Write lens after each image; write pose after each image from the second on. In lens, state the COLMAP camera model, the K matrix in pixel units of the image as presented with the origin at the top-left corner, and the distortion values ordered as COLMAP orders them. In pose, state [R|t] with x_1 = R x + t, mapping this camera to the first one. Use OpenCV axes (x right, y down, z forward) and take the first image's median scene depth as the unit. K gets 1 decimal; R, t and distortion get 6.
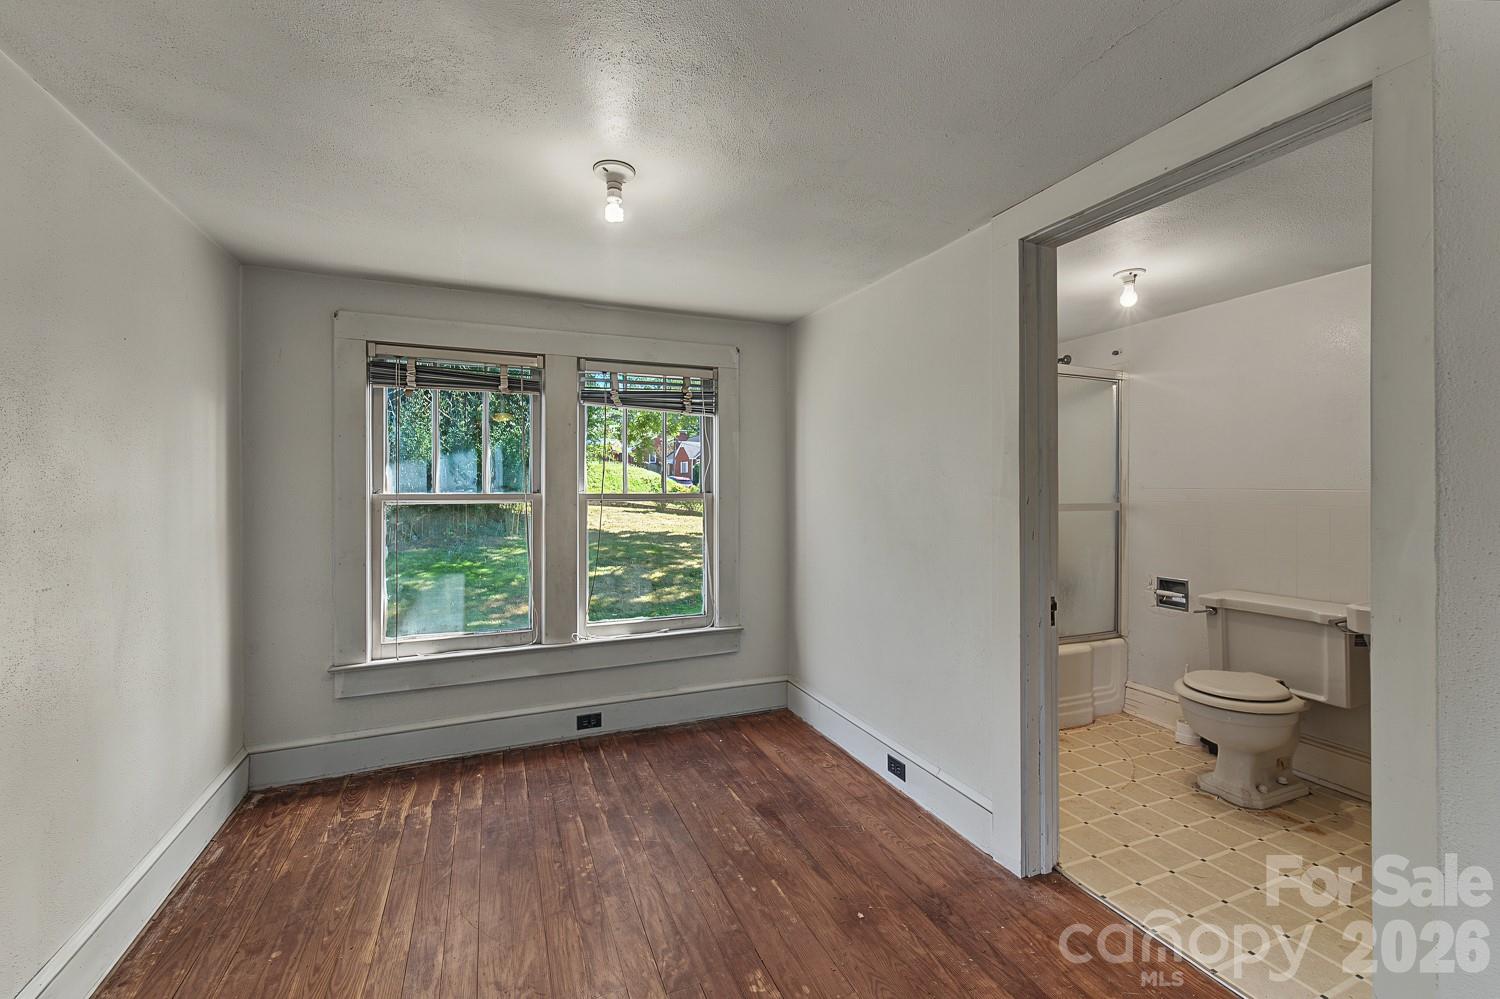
lens RADIAL K [[616.0, 0, 753.0], [0, 616.0, 492.8], [0, 0, 1]] dist [0.001678, 0.000072]
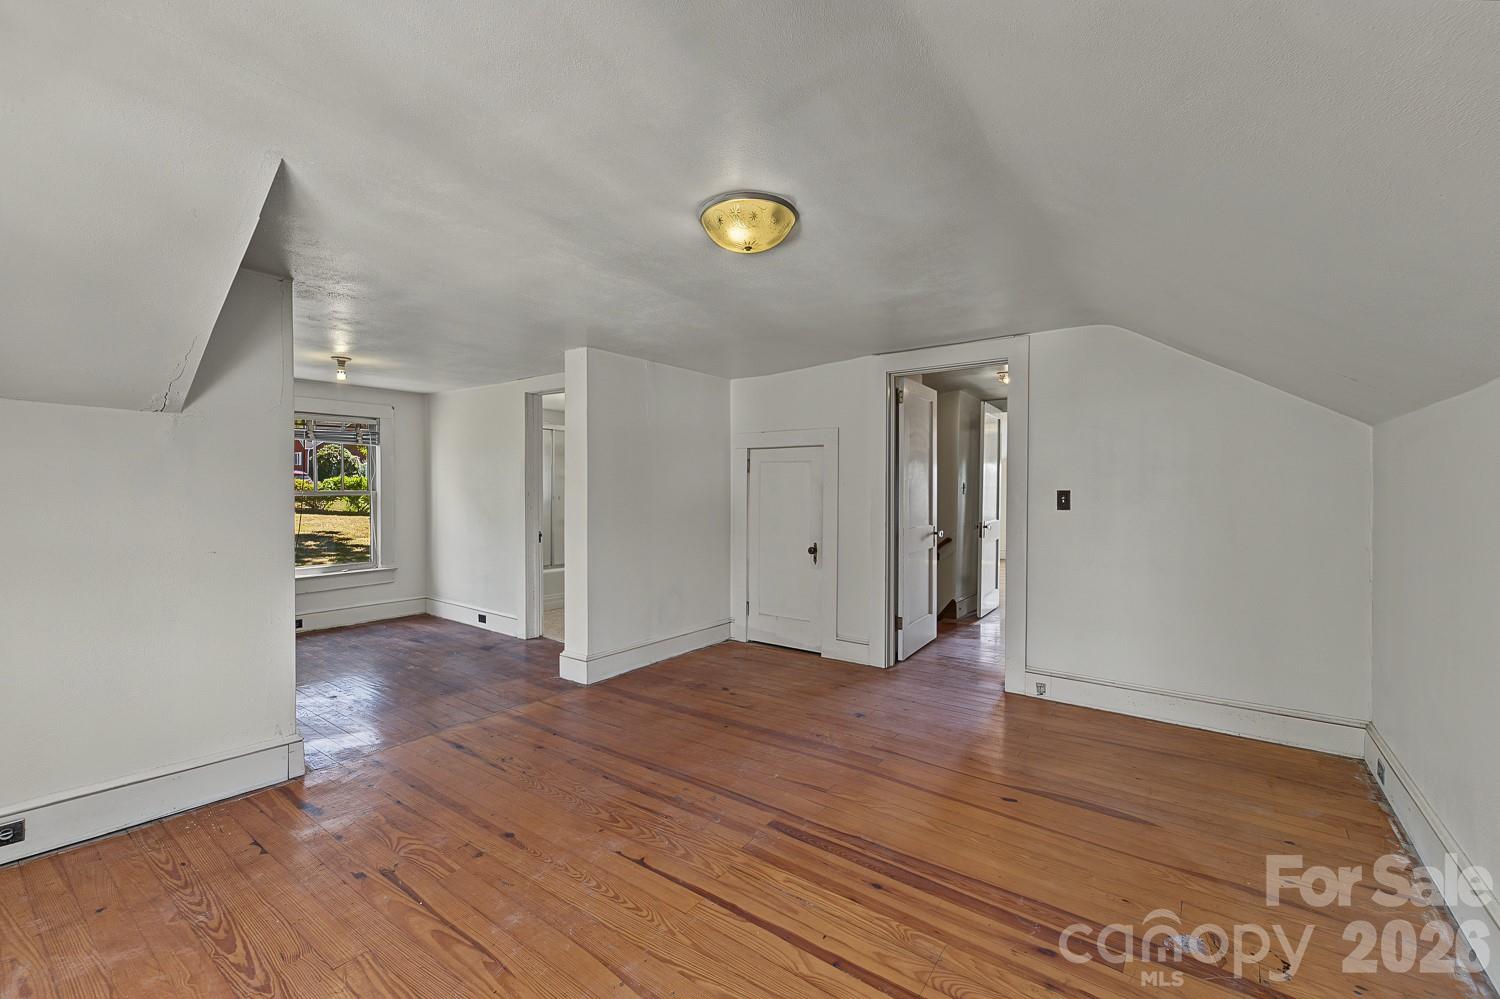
lens RADIAL K [[616.0, 0, 751.5], [0, 616.0, 498.4], [0, 0, 1]] dist [0.001678, 0.000072]
pose [[0.862294, -0.006530, 0.506366, -0.038943], [-0.001525, 0.999879, 0.015491, -0.006747], [-0.506405, -0.014130, 0.862180, -1.170597]]
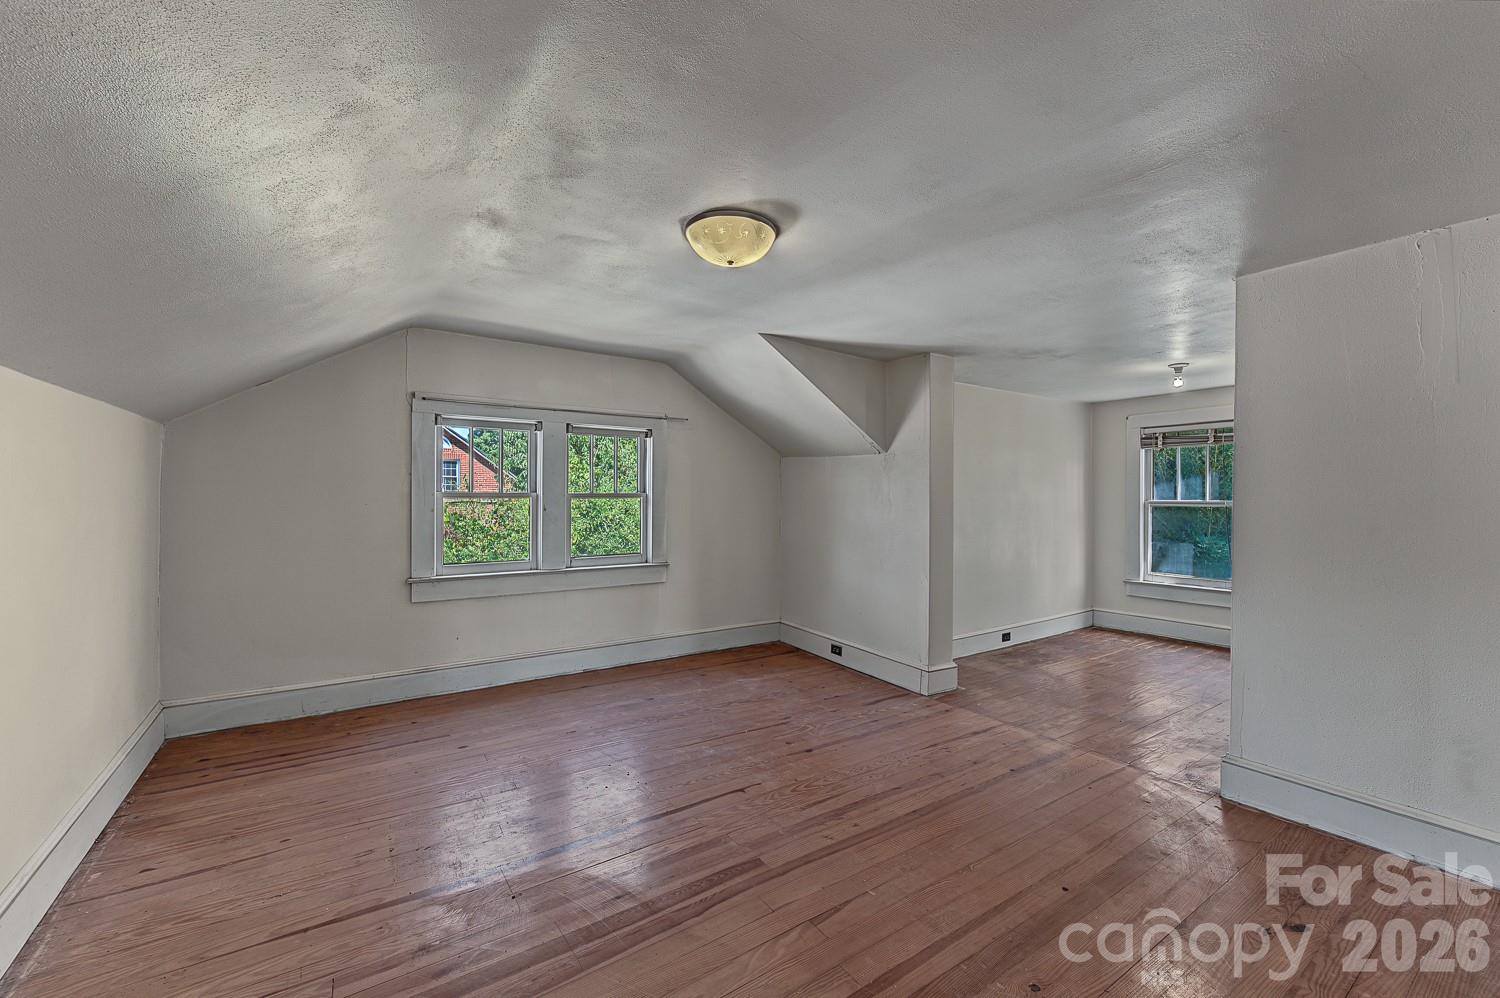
lens RADIAL K [[616.0, 0, 755.1], [0, 616.0, 497.4], [0, 0, 1]] dist [0.001678, 0.000072]
pose [[0.197378, 0.003998, -0.980319, 1.090259], [-0.008088, 0.999964, 0.002450, -0.002293], [0.980294, 0.007445, 0.197403, -0.652752]]
